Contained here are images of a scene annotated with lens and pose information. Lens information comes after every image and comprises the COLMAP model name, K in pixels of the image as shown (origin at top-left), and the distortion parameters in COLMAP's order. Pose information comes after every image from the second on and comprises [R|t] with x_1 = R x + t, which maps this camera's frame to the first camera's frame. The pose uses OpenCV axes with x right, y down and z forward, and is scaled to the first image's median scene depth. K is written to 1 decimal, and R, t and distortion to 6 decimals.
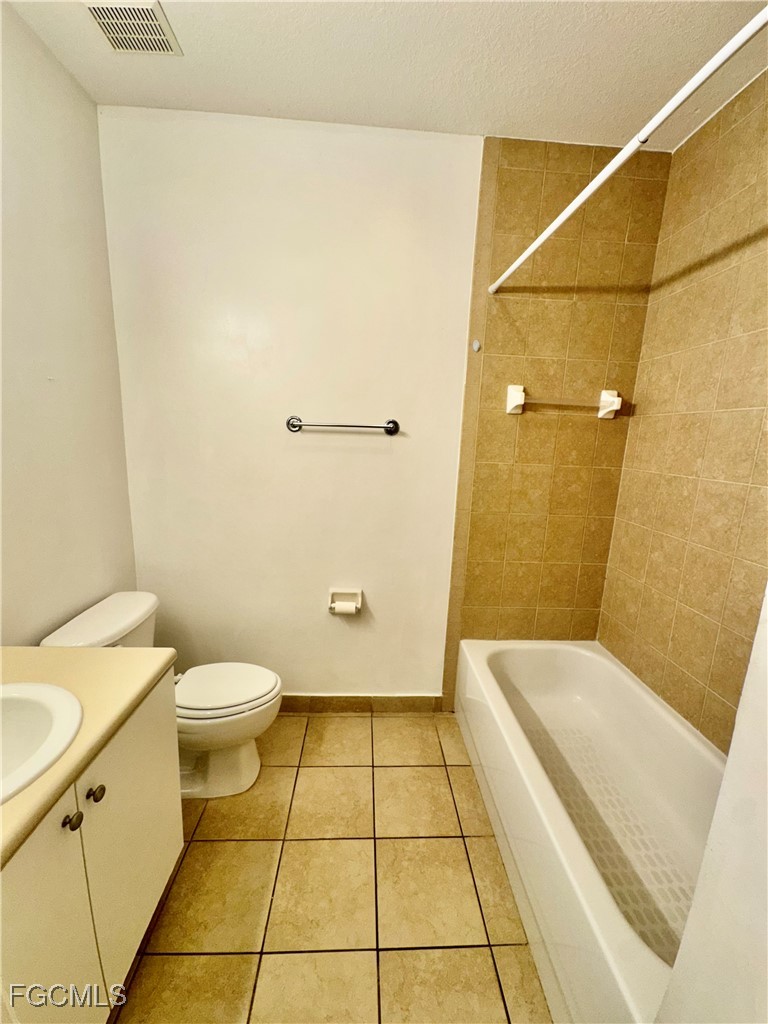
lens RADIAL K [[406.3, 0, 388.0], [0, 406.3, 510.4], [0, 0, 1]] dist [-0.016675, 0.004401]
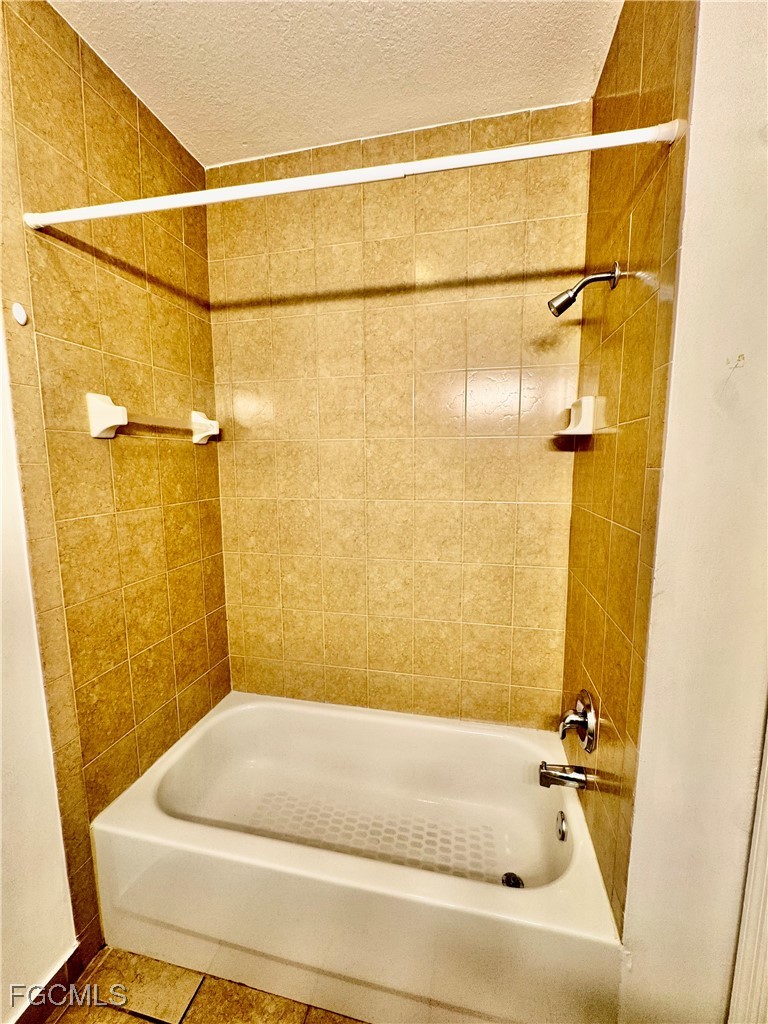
lens RADIAL K [[406.3, 0, 388.0], [0, 406.3, 510.4], [0, 0, 1]] dist [-0.016675, 0.004401]
pose [[0.258003, -0.156315, 0.953415, -0.204711], [0.189237, 0.975886, 0.108789, -0.109043], [-0.947430, 0.152354, 0.281362, 0.405685]]
